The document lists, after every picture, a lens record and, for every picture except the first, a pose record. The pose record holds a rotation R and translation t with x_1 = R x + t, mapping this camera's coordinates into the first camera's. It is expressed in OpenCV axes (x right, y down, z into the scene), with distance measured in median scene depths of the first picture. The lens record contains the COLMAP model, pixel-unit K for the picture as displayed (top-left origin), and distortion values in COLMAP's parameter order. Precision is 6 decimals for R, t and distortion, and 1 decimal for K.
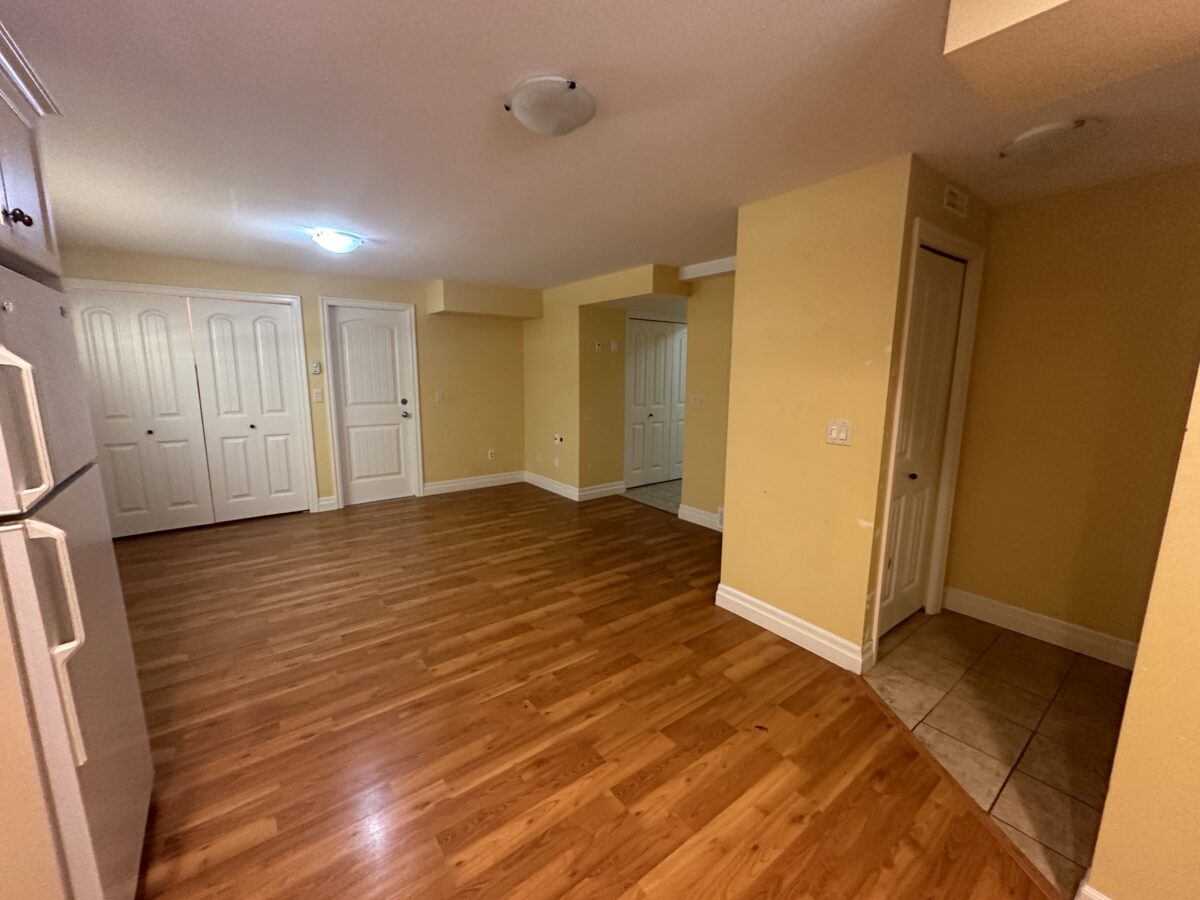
lens RADIAL K [[479.8, 0, 588.5], [0, 479.8, 421.6], [0, 0, 1]] dist [-0.001766, 0.000090]
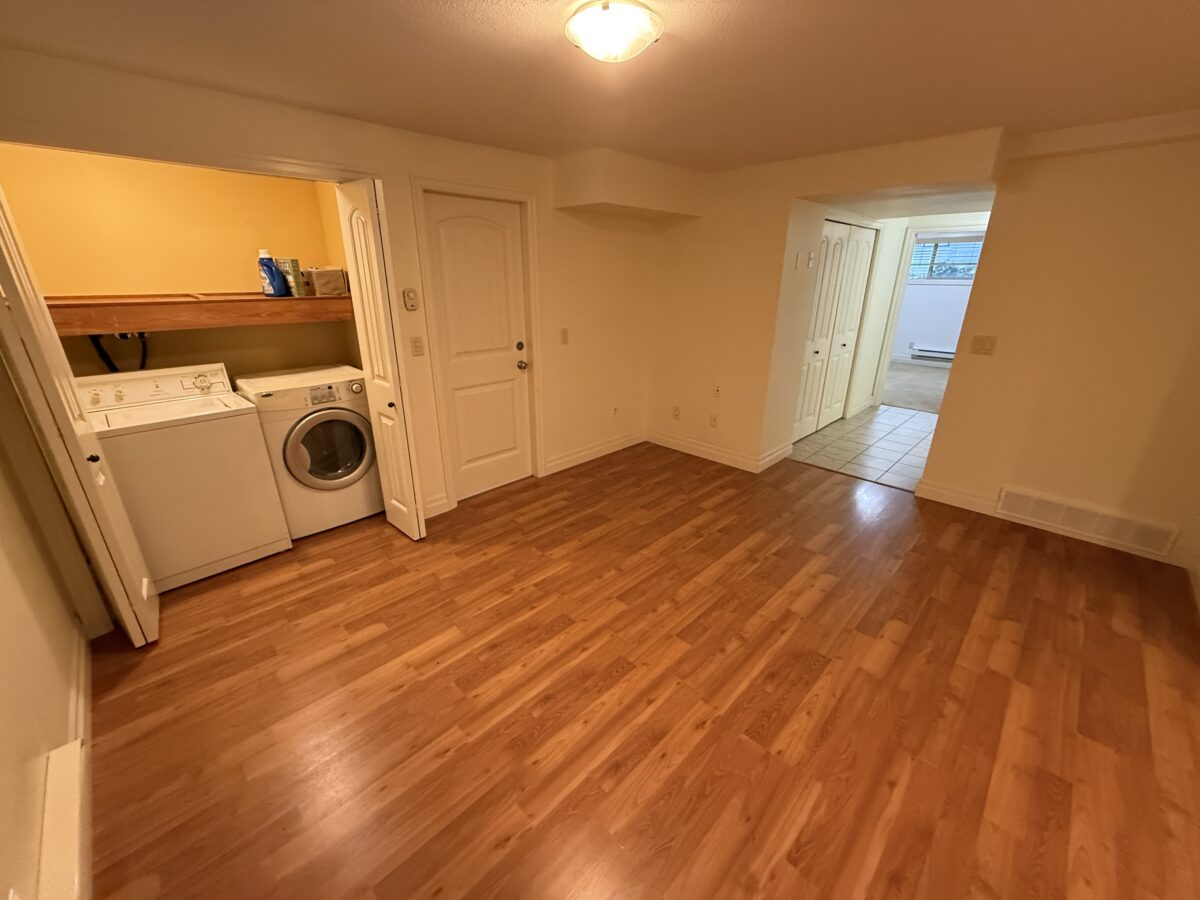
lens RADIAL K [[479.5, 0, 592.5], [0, 479.5, 439.0], [0, 0, 1]] dist [0.000660, 0.000101]
pose [[0.989918, -0.050432, 0.132362, -0.584353], [0.019460, 0.974030, 0.225580, -0.100709], [-0.140301, -0.220730, 0.965191, 0.465454]]
